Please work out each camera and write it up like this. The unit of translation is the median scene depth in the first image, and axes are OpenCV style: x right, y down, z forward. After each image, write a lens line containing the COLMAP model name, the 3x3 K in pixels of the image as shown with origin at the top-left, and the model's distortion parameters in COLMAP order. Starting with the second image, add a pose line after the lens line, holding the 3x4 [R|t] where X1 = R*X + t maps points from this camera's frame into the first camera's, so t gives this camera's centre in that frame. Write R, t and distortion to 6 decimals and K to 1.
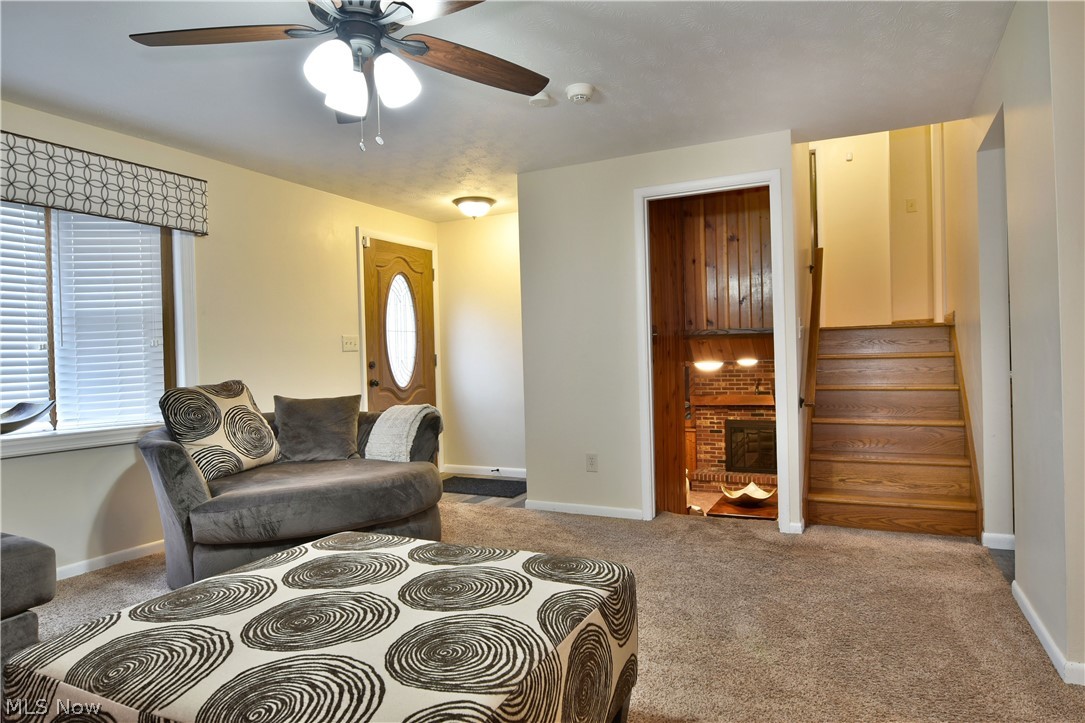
lens RADIAL K [[656.6, 0, 542.5], [0, 656.6, 360.6], [0, 0, 1]] dist [-0.012699, -0.005299]
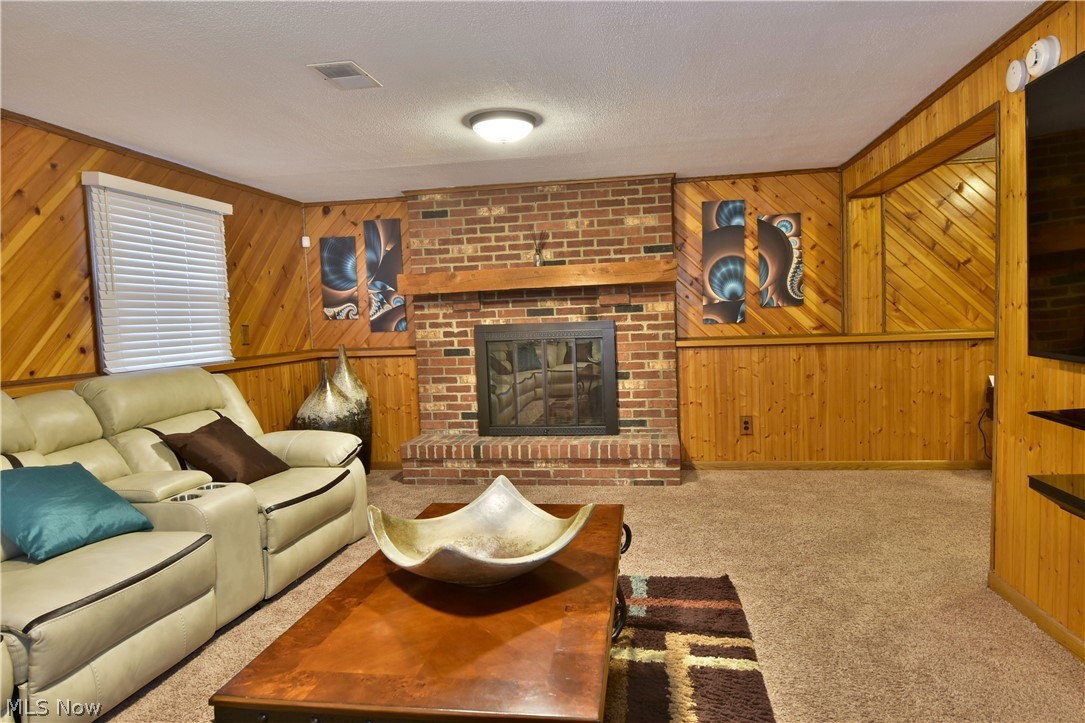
lens RADIAL K [[656.6, 0, 542.5], [0, 656.6, 361.0], [0, 0, 1]] dist [-0.012699, -0.005299]
pose [[0.956125, -0.030510, 0.291365, 0.188038], [0.015520, 0.998441, 0.053621, 0.090943], [-0.292547, -0.046746, 0.955108, 0.540101]]
